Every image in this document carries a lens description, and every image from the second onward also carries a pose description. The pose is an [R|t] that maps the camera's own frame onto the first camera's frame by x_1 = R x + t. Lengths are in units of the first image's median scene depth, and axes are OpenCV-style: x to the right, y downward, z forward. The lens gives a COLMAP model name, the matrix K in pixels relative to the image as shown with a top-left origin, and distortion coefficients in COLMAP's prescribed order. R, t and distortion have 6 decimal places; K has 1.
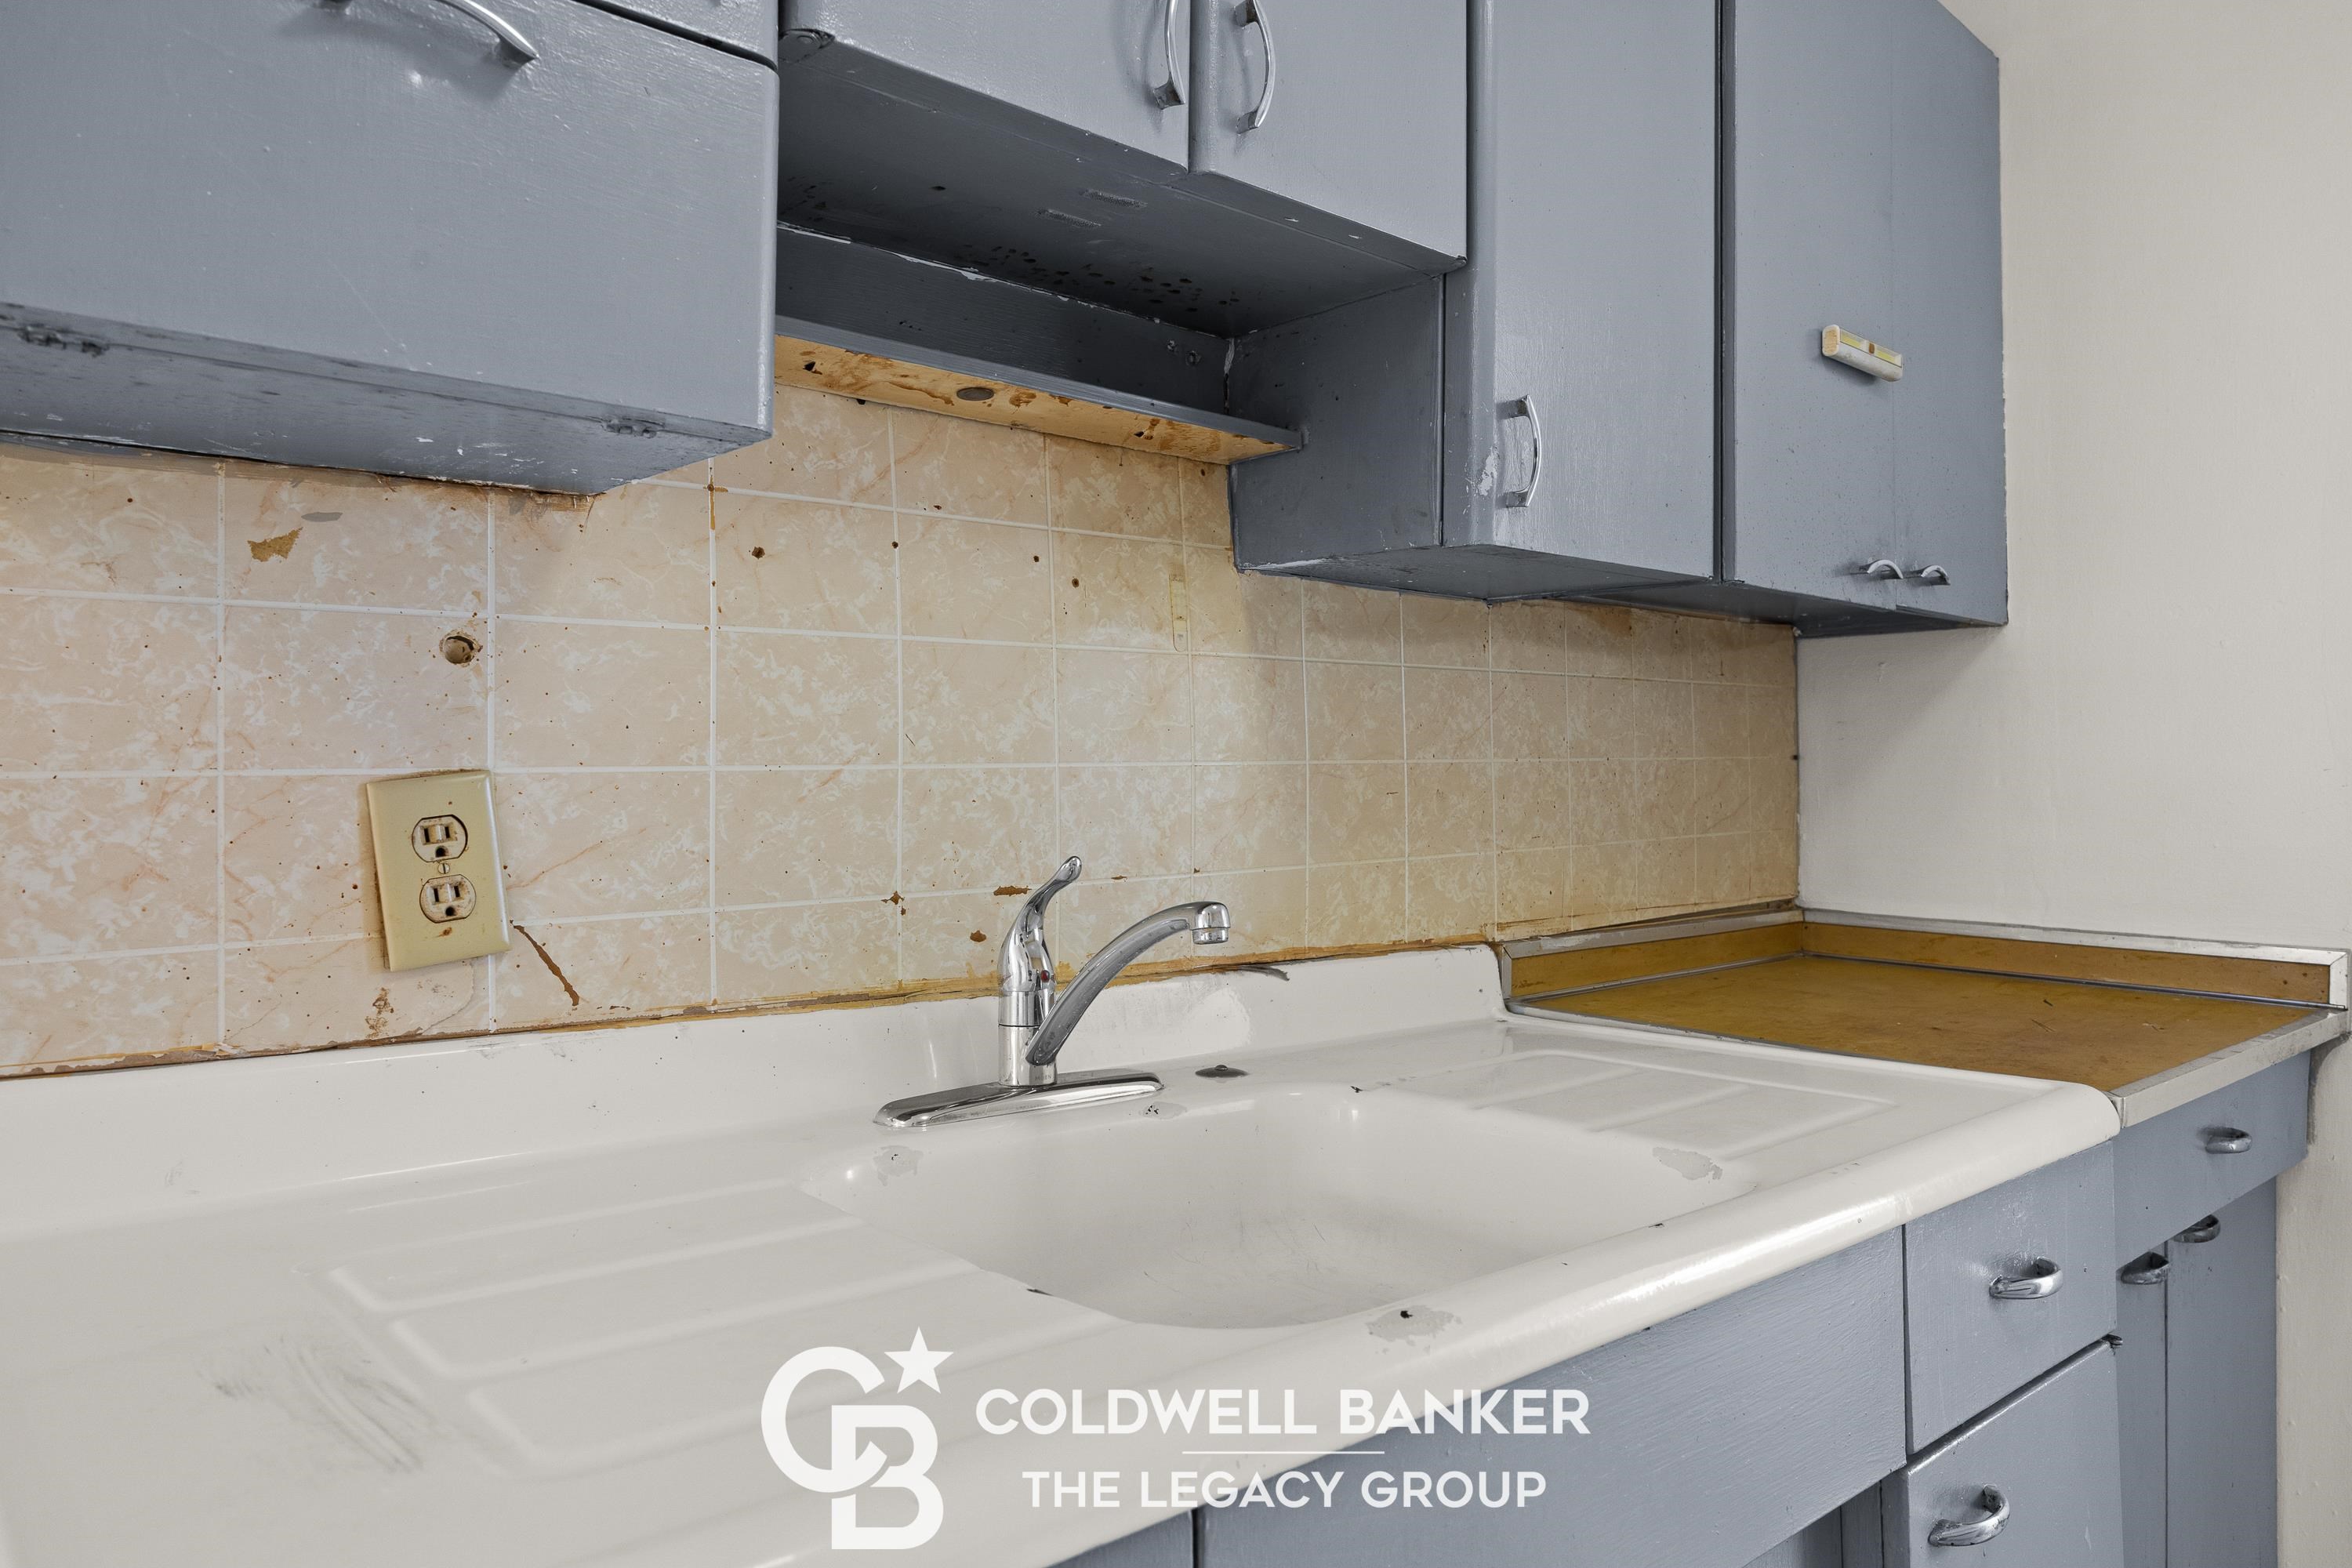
lens RADIAL K [[1541.2, 0, 1153.4], [0, 1541.2, 729.6], [0, 0, 1]] dist [0.002043, -0.003181]
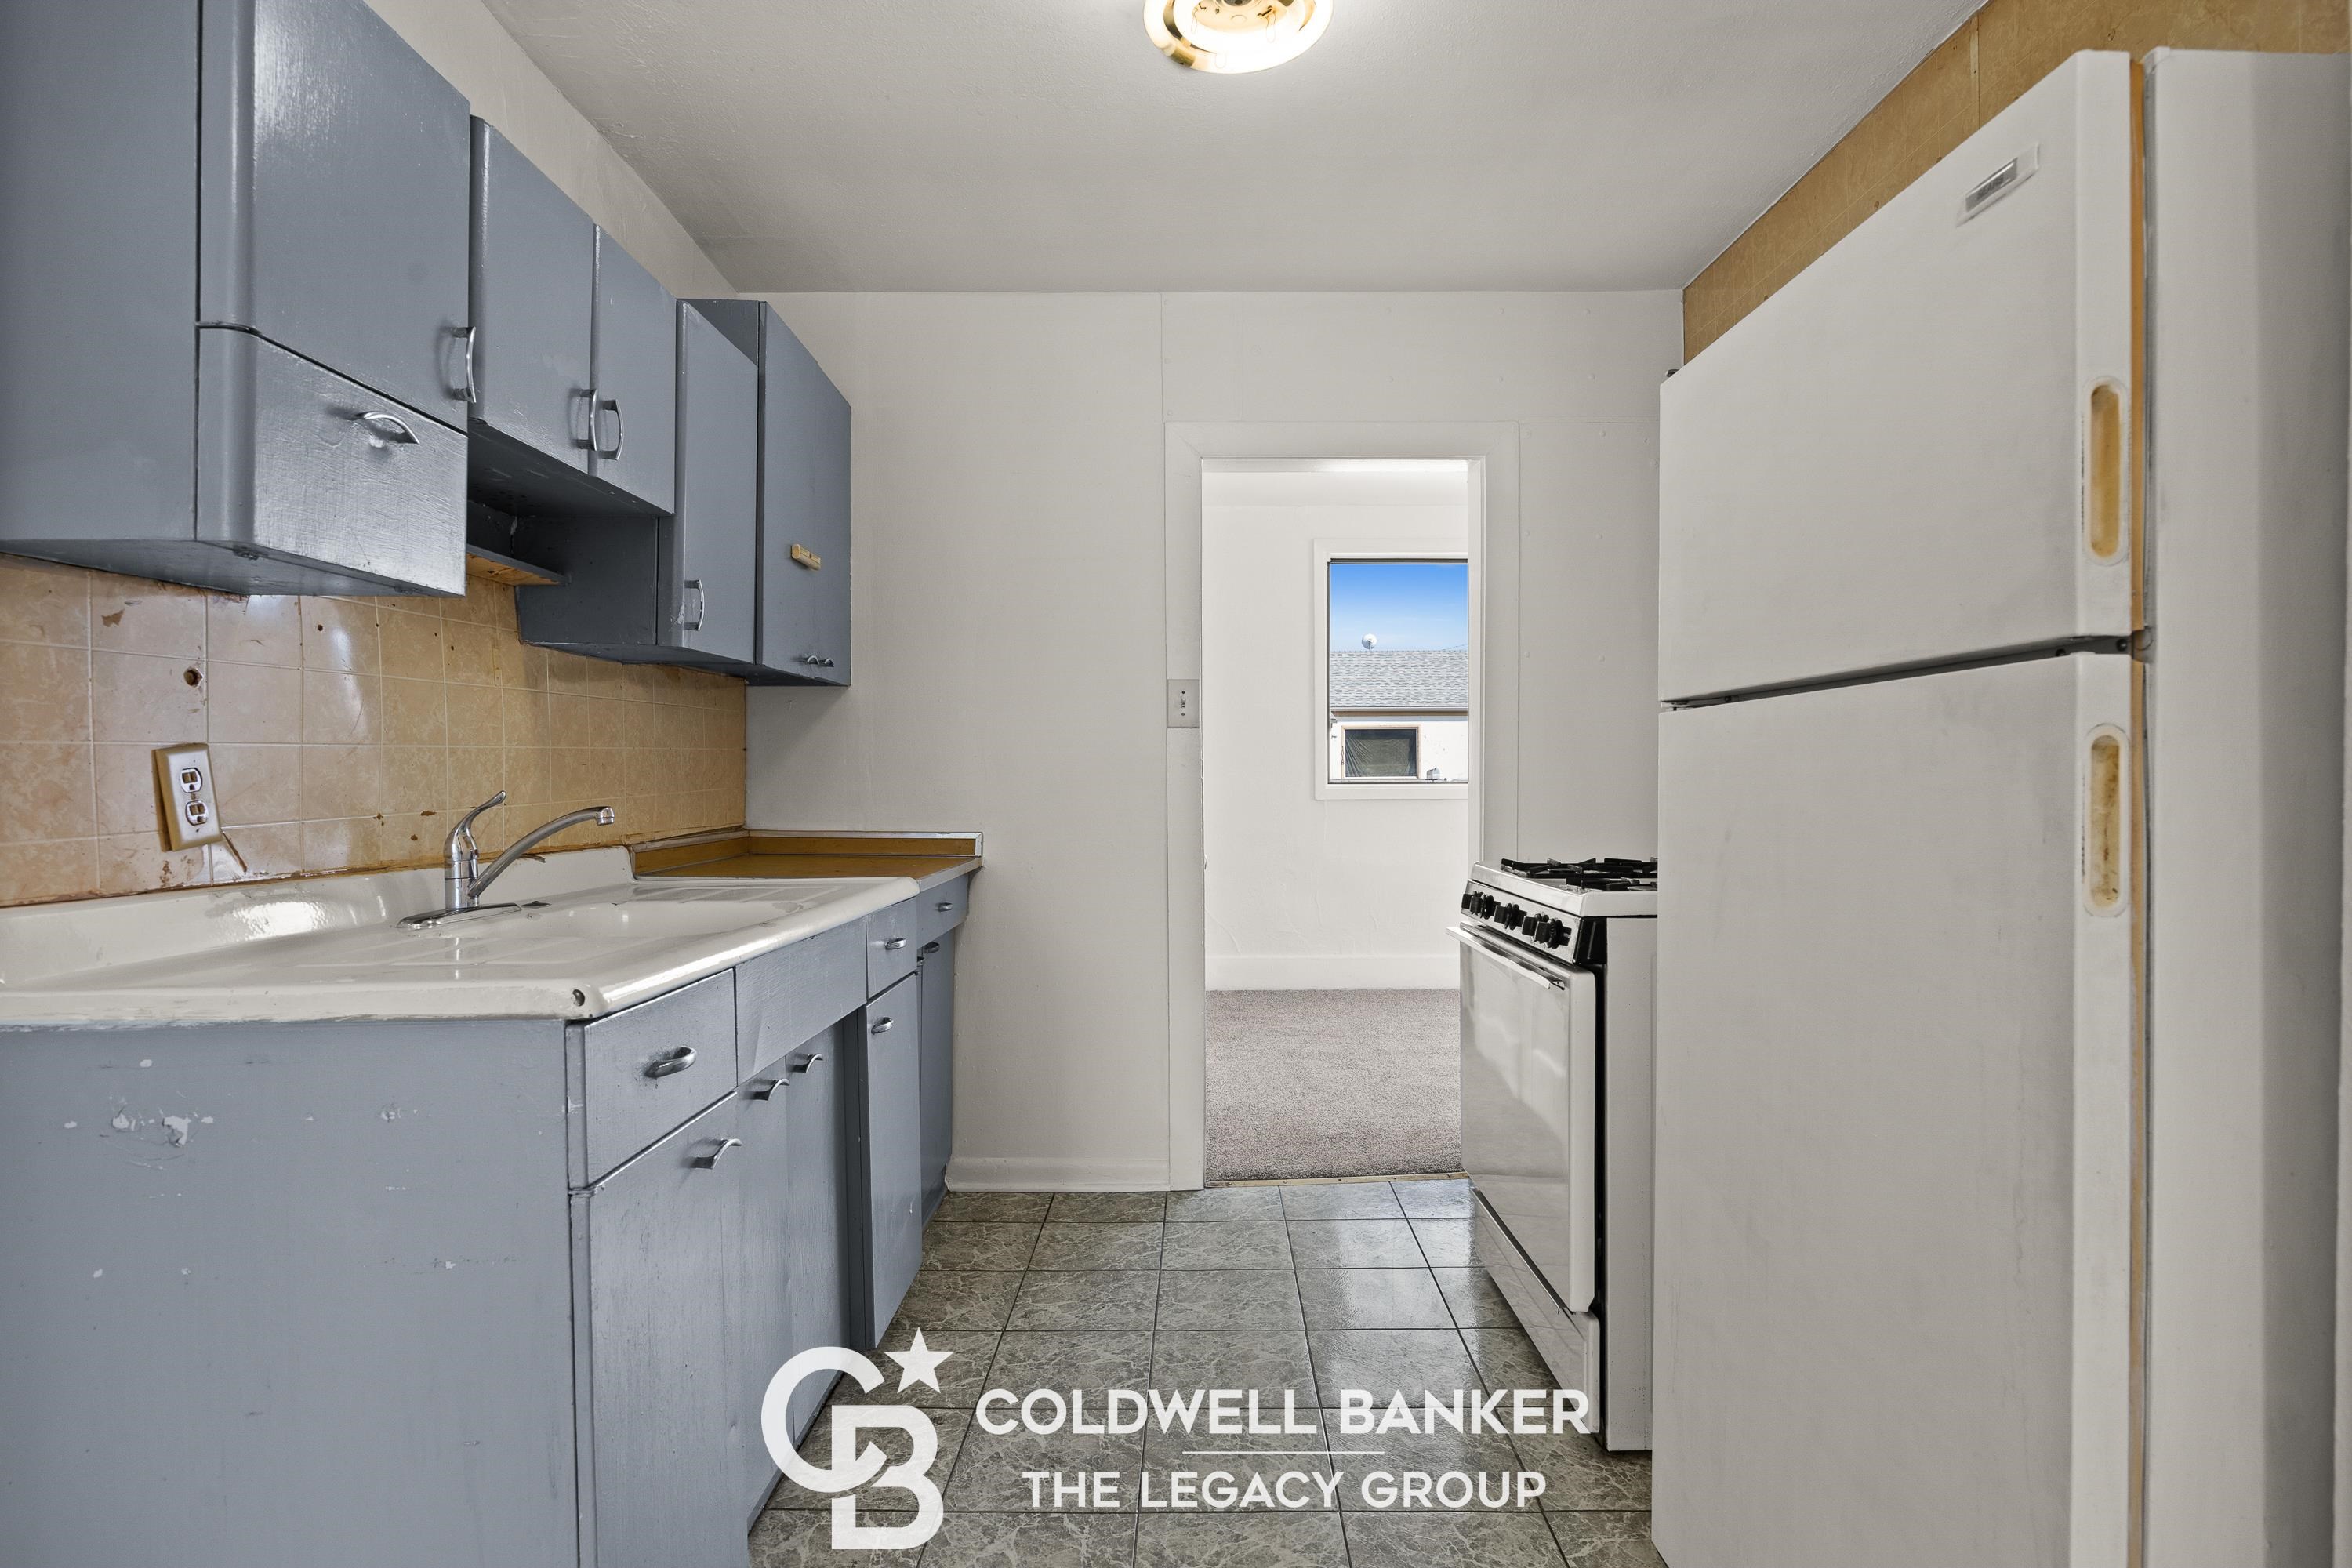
lens RADIAL K [[1234.0, 0, 1181.6], [0, 1234.0, 779.1], [0, 0, 1]] dist [0.001412, -0.000563]
pose [[0.664224, -0.005712, 0.747512, -0.628796], [-0.022794, 0.999351, 0.027891, 0.000793], [-0.747186, -0.035564, 0.663663, -0.699369]]
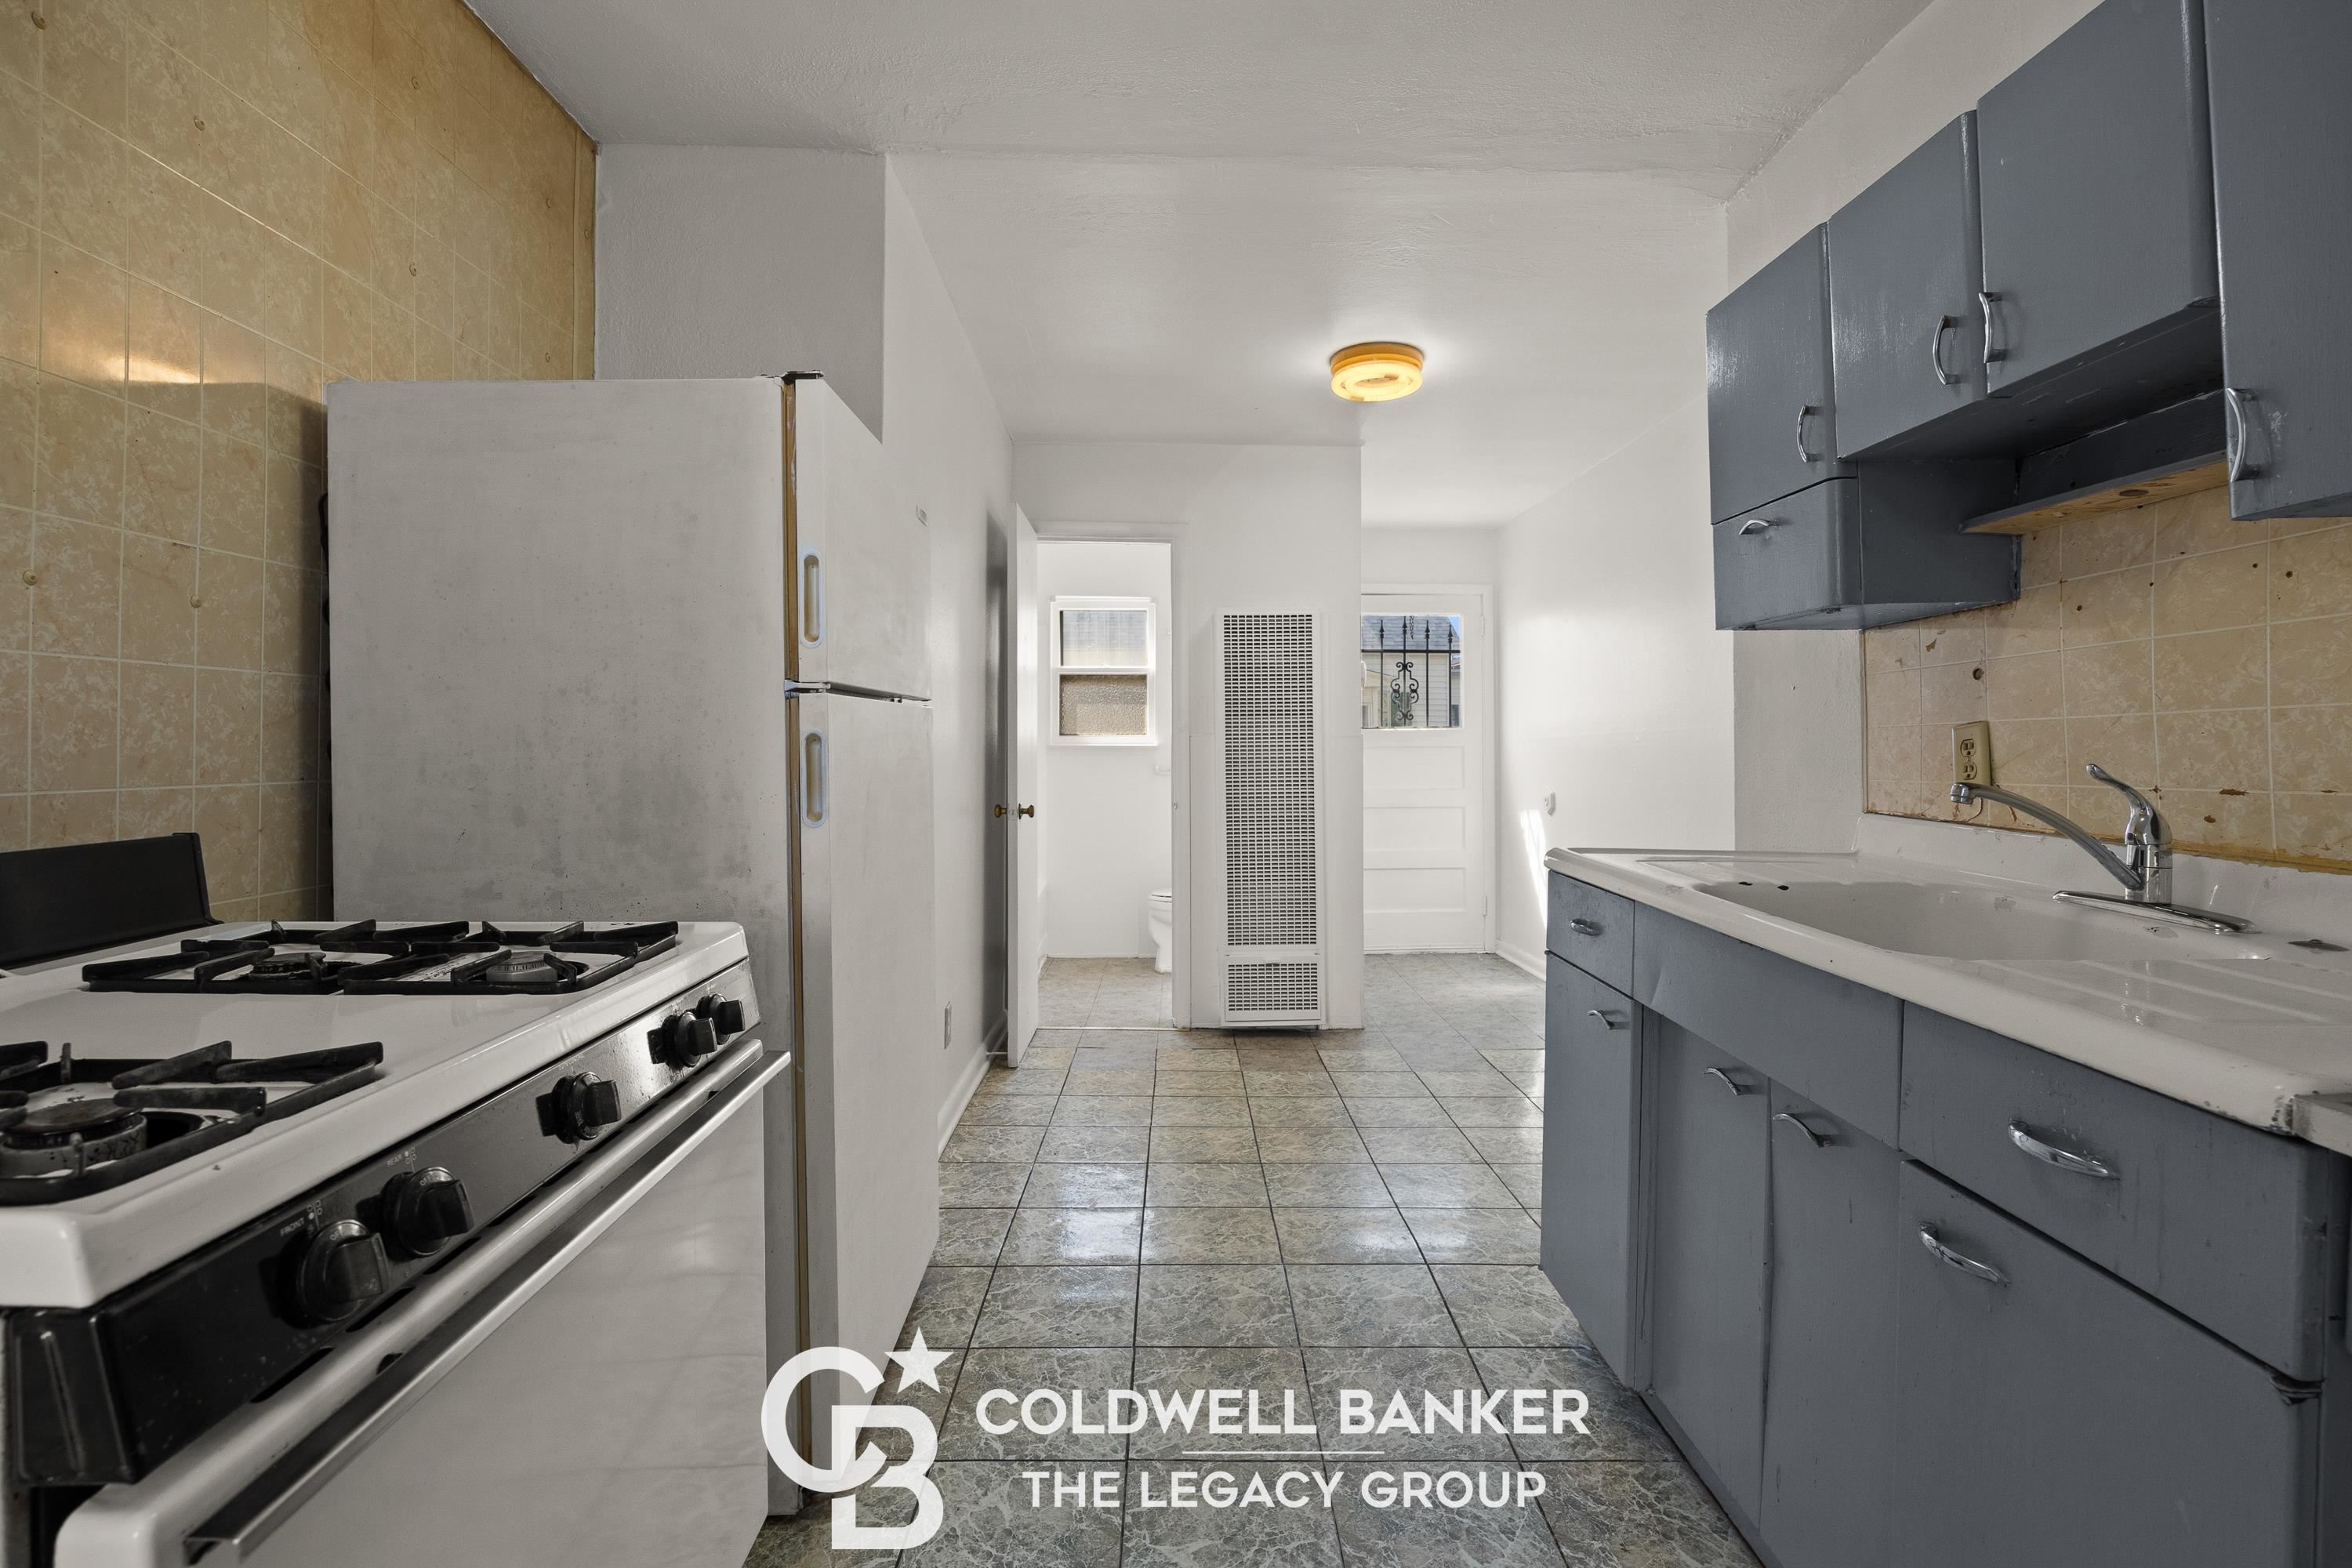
lens RADIAL K [[1064.5, 0, 1167.4], [0, 1064.5, 728.9], [0, 0, 1]] dist [0.000673, 0.000151]
pose [[-0.664253, -0.009817, -0.747444, 1.439895], [0.026724, 0.998963, -0.036870, 0.055342], [0.747030, -0.044466, -0.663301, 0.954342]]
